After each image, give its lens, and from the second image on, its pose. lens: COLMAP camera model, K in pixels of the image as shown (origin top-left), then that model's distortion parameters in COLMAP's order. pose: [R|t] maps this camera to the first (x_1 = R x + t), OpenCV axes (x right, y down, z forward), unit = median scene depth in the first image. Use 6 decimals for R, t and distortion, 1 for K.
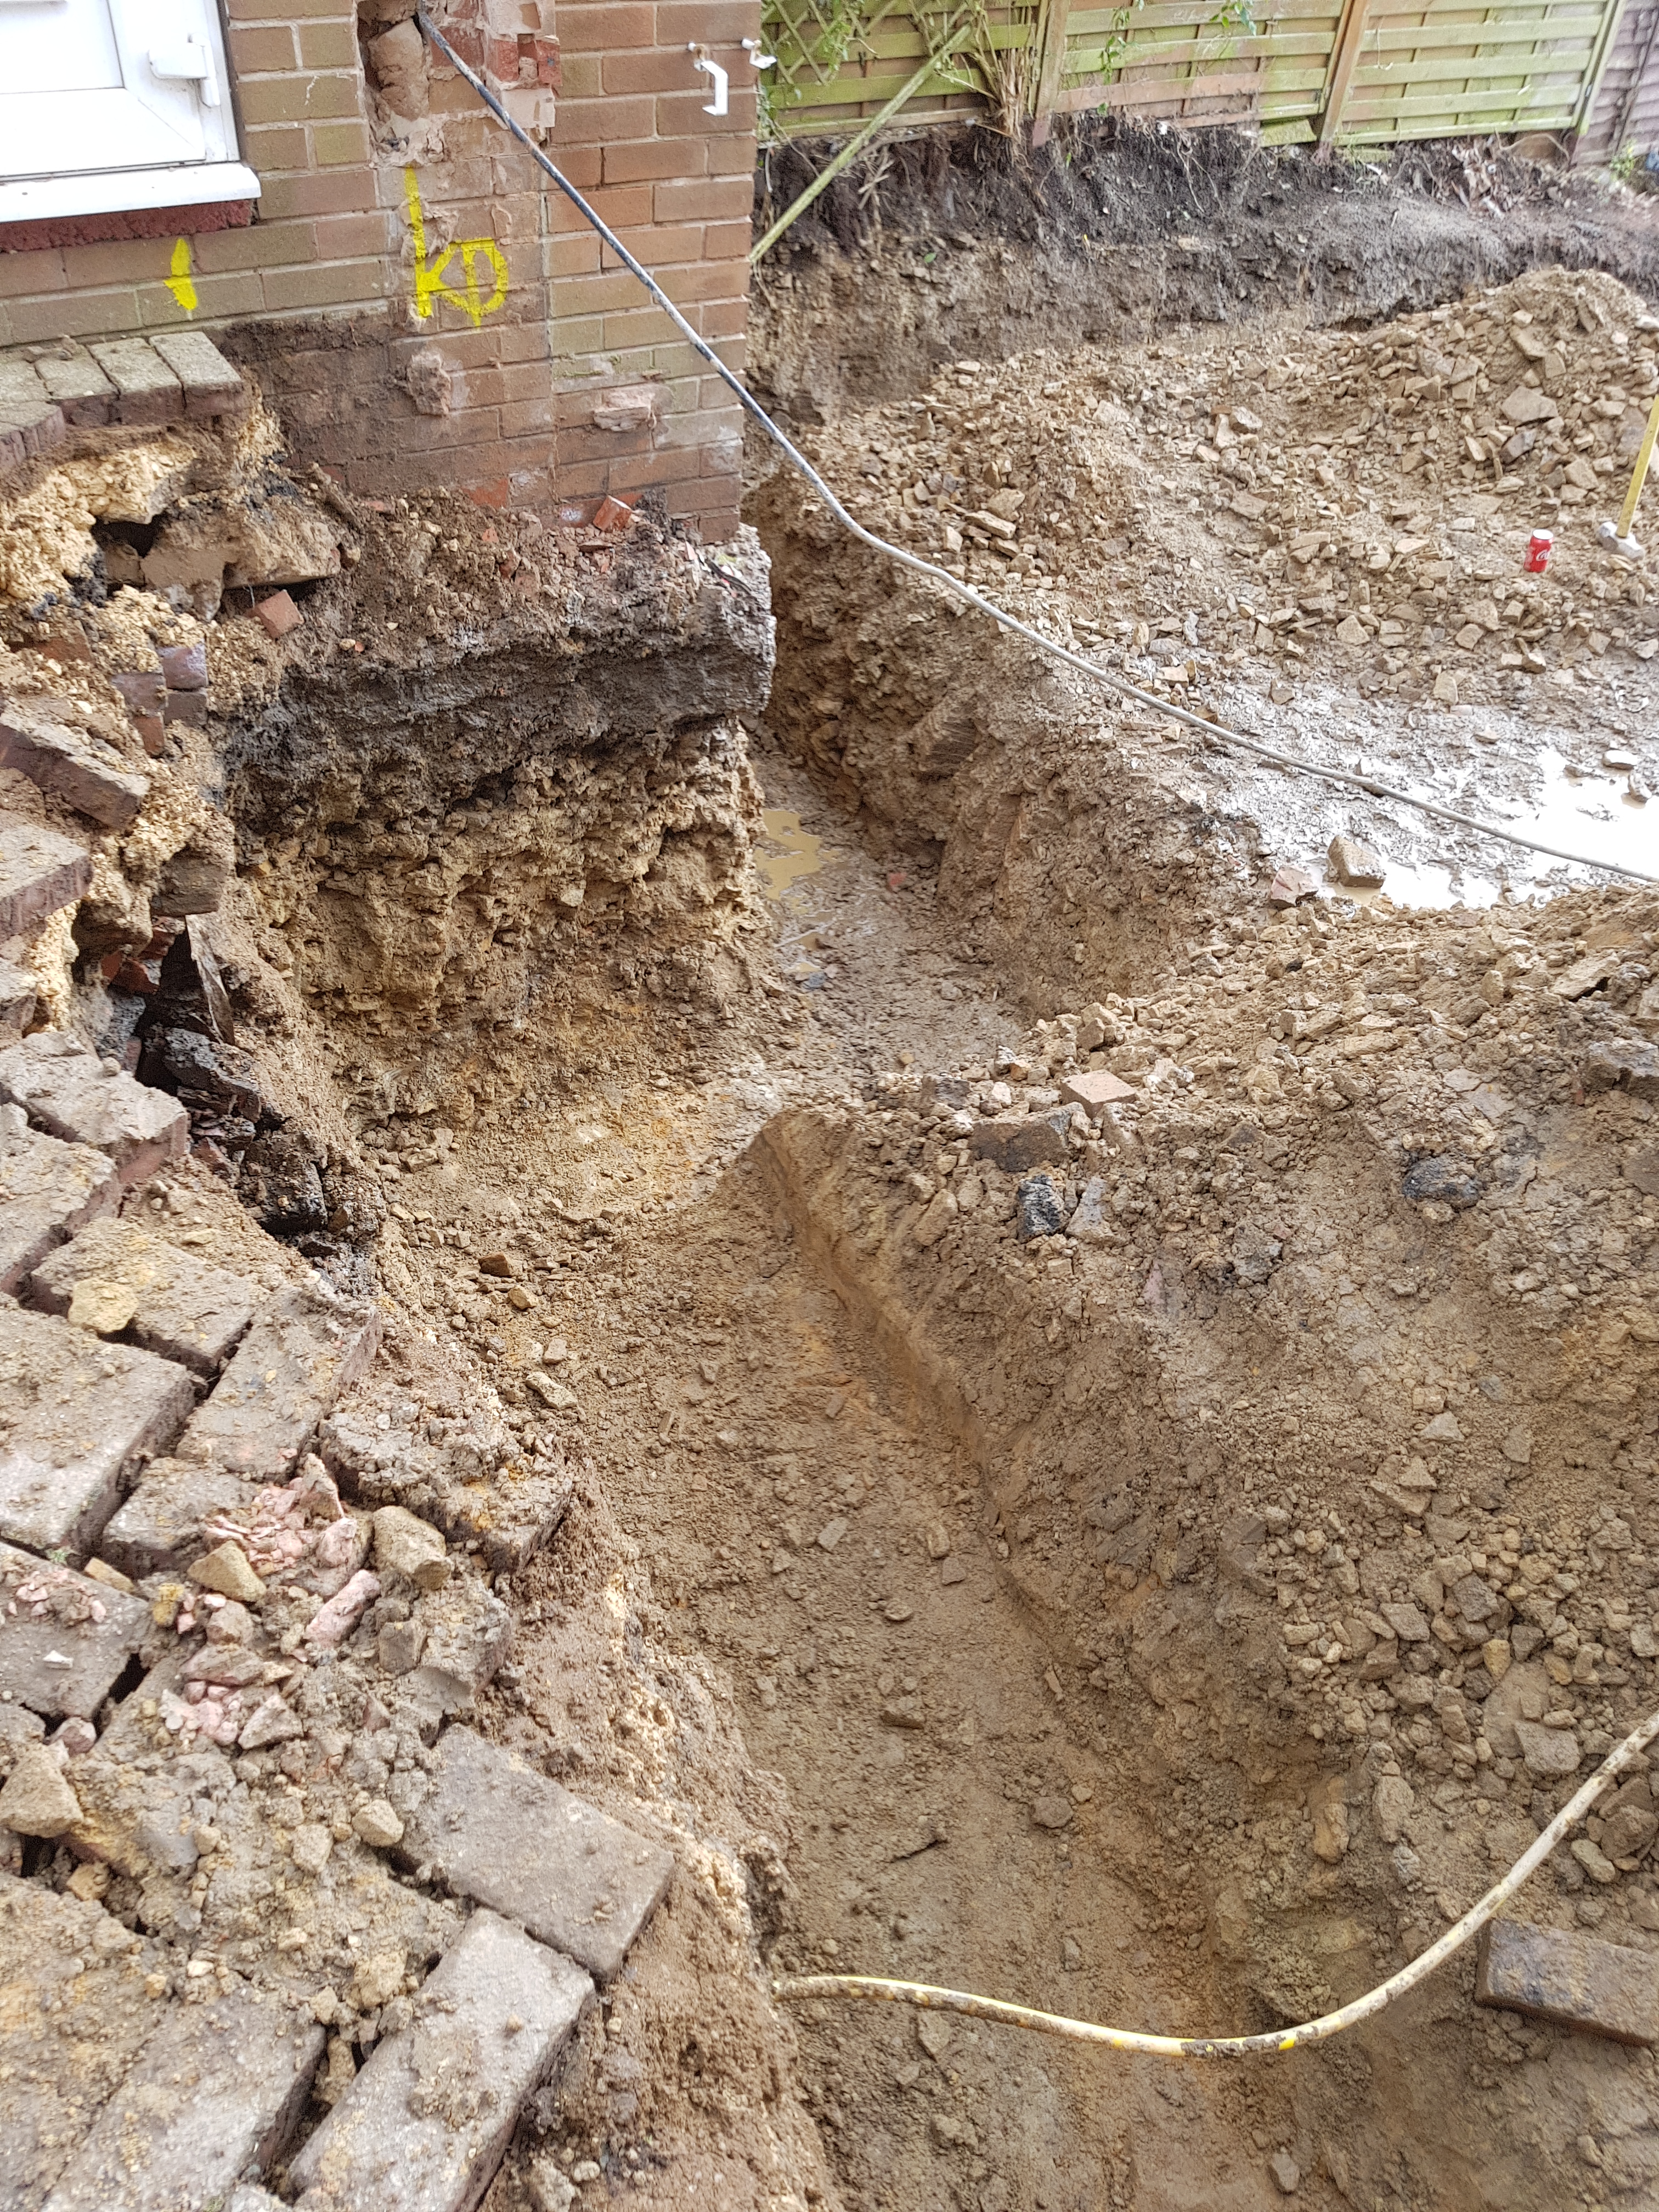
lens RADIAL K [[1692.6, 0, 823.8], [0, 1692.6, 1073.5], [0, 0, 1]] dist [0.030106, -0.063706]
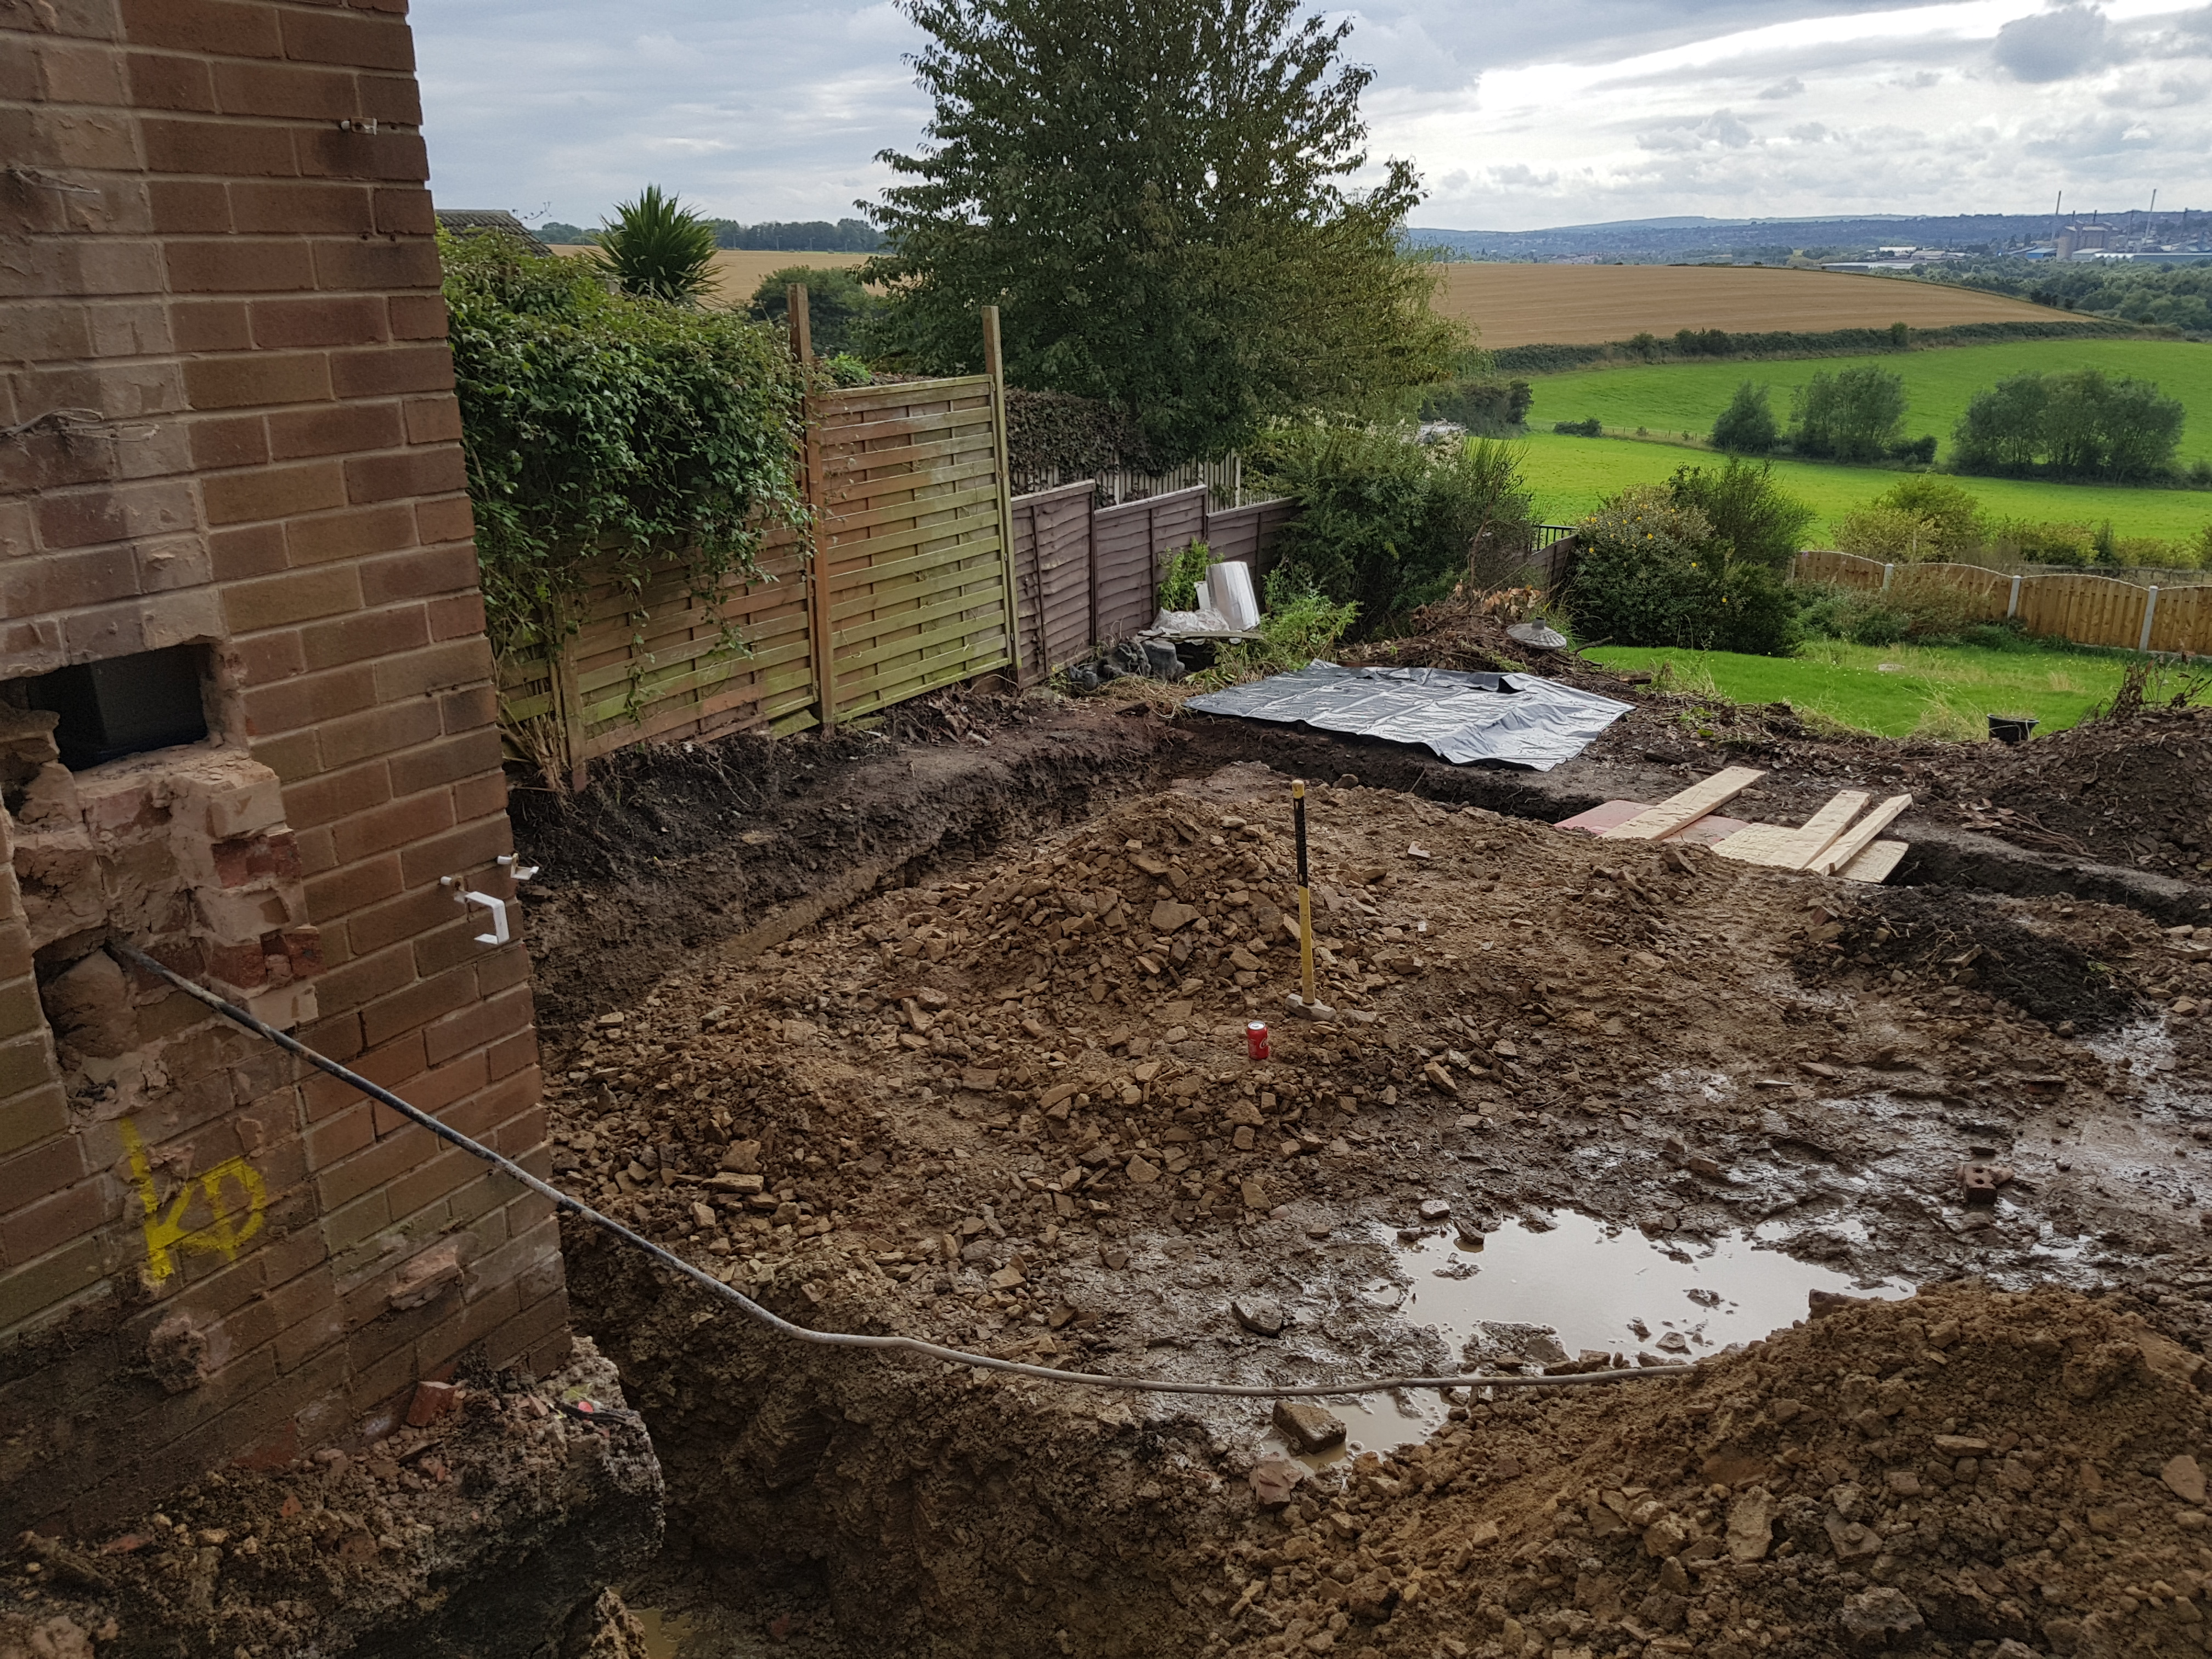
lens RADIAL K [[1697.2, 0, 1123.4], [0, 1697.2, 831.8], [0, 0, 1]] dist [0.038808, -0.074782]
pose [[0.856807, -0.237031, 0.457929, -0.098005], [0.401692, 0.863653, -0.304544, -0.124822], [-0.323305, 0.444881, 0.835197, 0.083084]]
